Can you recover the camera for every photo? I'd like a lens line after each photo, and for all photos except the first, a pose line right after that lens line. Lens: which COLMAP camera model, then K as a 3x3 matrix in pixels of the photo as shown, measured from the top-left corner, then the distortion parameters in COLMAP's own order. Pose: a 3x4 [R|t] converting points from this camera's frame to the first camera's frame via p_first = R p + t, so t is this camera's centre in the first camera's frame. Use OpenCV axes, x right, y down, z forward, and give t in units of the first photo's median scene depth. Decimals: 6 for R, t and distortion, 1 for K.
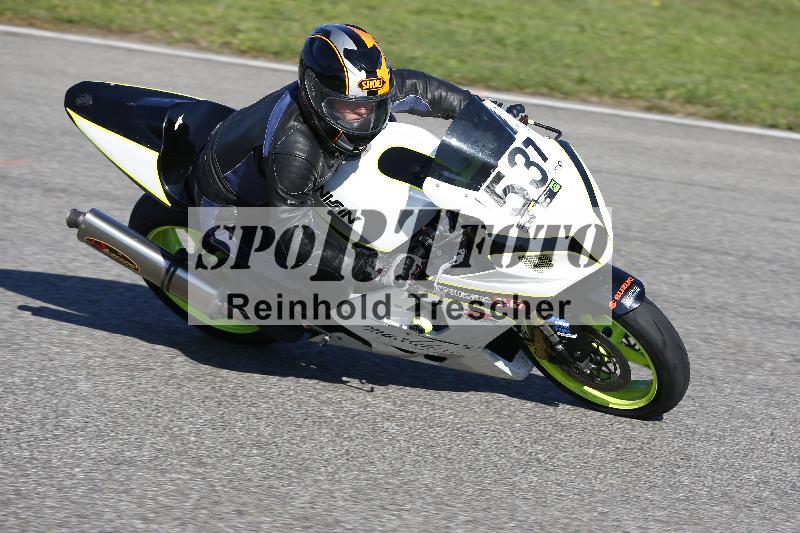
lens RADIAL K [[4746.1, 0, 398.0], [0, 4746.1, 266.5], [0, 0, 1]] dist [3.798579, 0.000000]
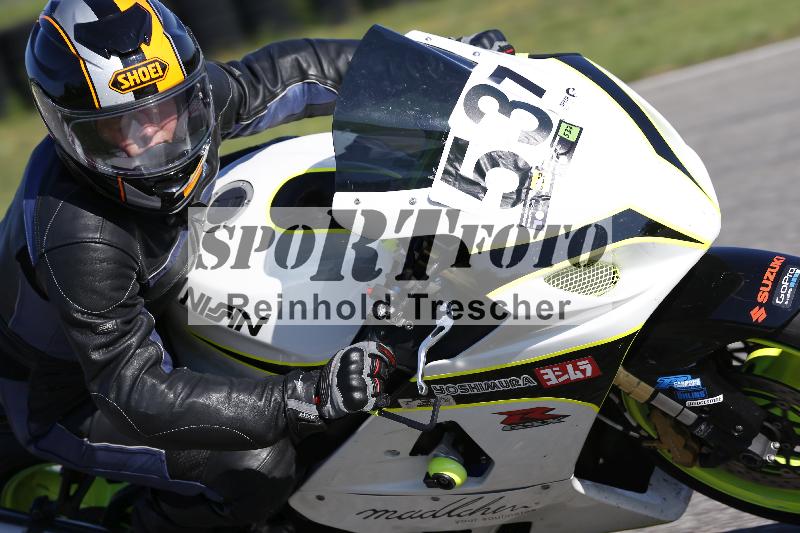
lens RADIAL K [[4746.1, 0, 377.9], [0, 4746.1, 281.4], [0, 0, 1]] dist [3.798579, 0.000000]
pose [[0.936208, -0.325313, -0.132989, 0.076585], [0.307448, 0.941427, -0.138533, 0.064322], [0.170266, 0.088809, 0.981388, 0.468448]]
